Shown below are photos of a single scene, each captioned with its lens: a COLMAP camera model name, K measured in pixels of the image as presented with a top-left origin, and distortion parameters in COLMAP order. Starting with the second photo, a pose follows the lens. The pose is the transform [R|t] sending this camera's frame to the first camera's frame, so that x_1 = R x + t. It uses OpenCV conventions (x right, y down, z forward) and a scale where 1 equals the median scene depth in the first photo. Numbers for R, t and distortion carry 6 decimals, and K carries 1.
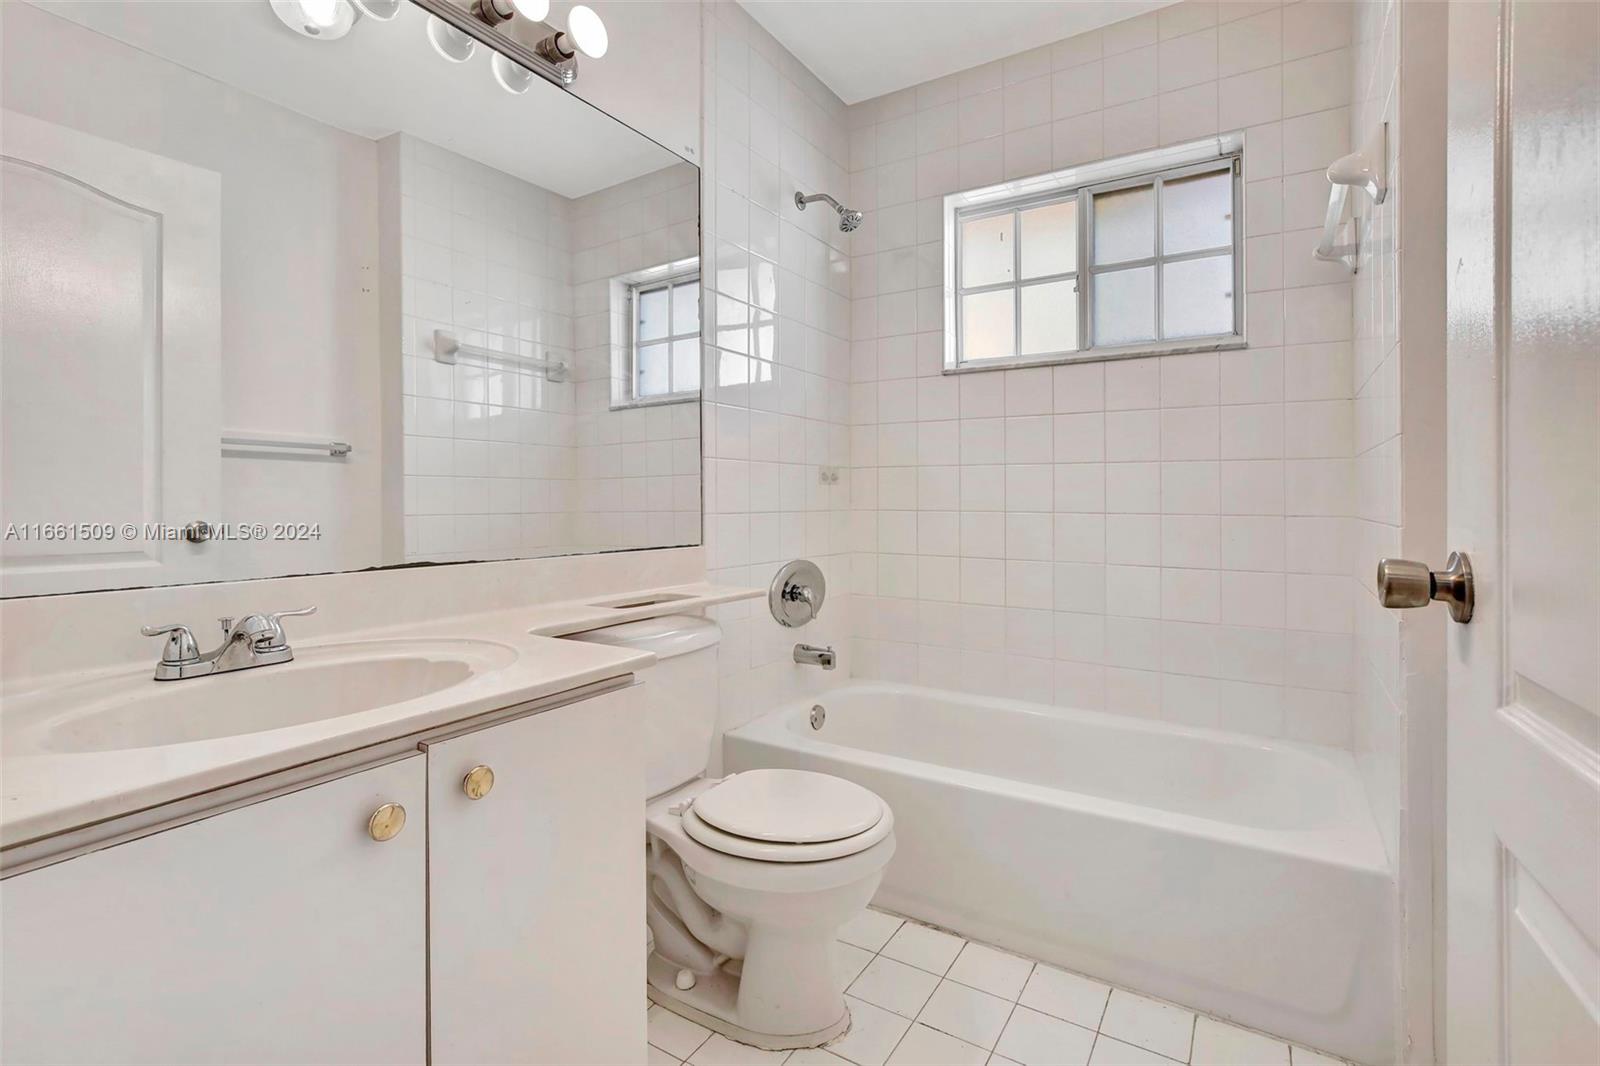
lens RADIAL K [[742.0, 0, 804.1], [0, 742.0, 490.9], [0, 0, 1]] dist [-0.001183, -0.000005]
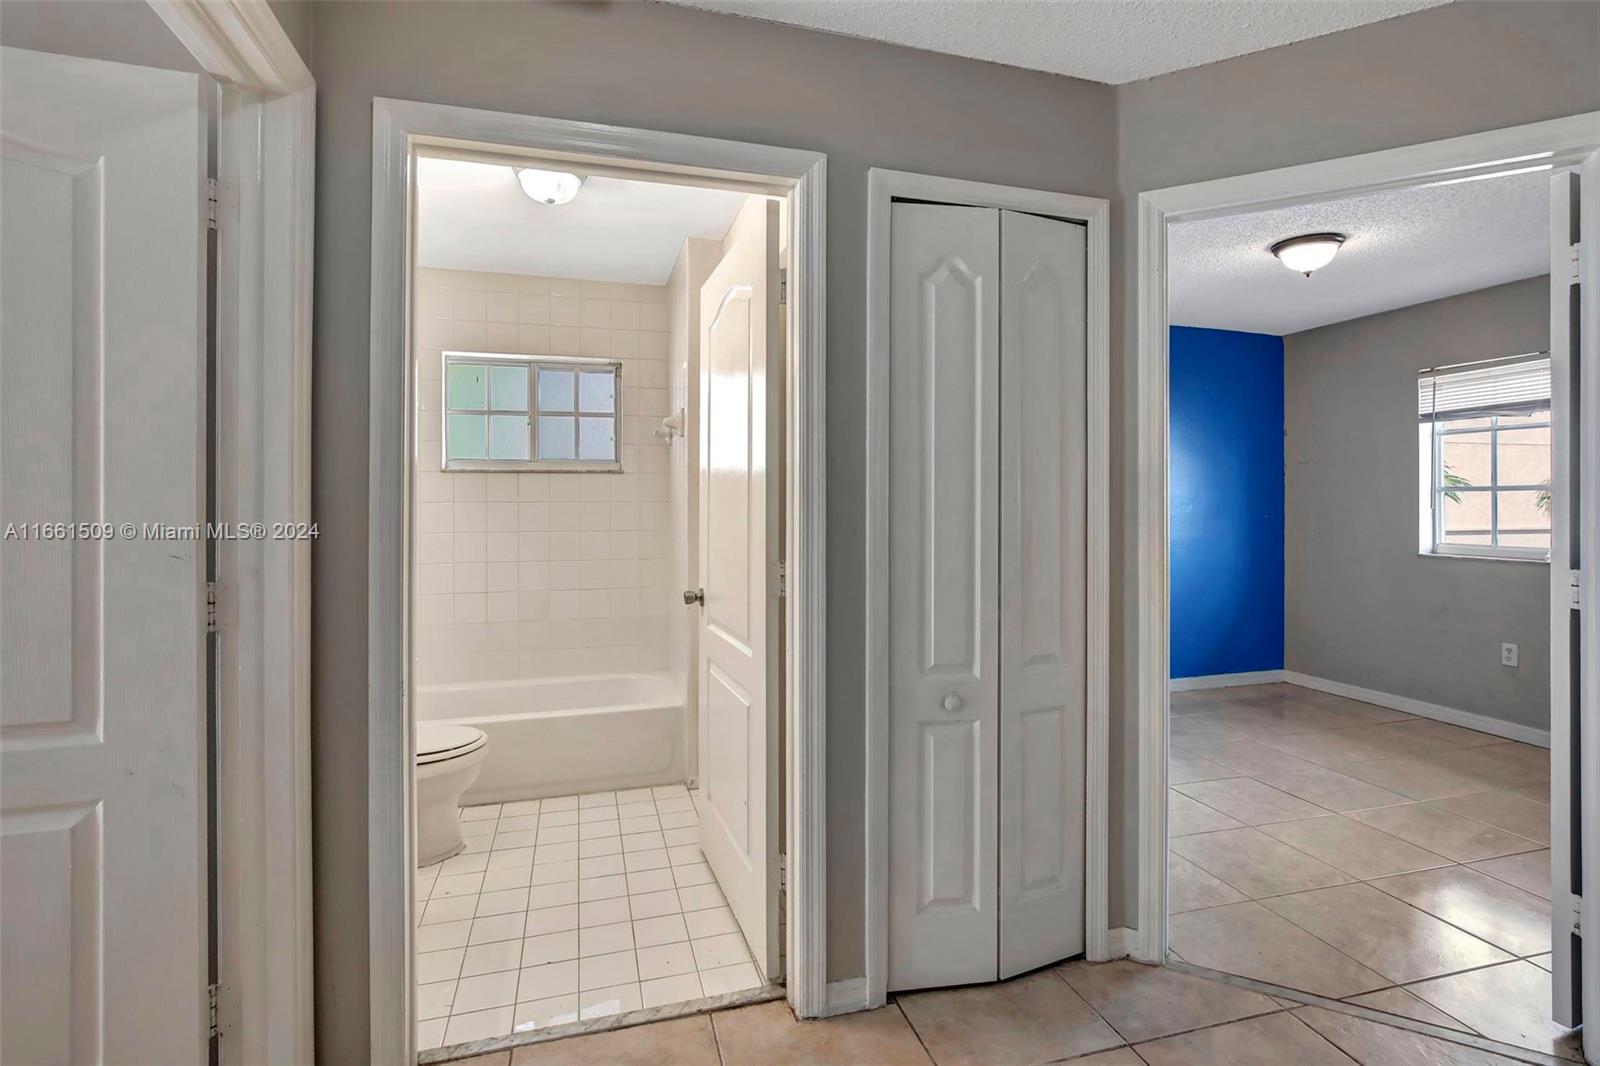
lens RADIAL K [[778.3, 0, 818.9], [0, 778.3, 504.4], [0, 0, 1]] dist [-0.001068, -0.000132]
pose [[0.658610, -0.000655, 0.752484, -0.571188], [-0.003626, 0.999985, 0.004044, -0.120551], [-0.752475, -0.005391, 0.658598, -0.689830]]
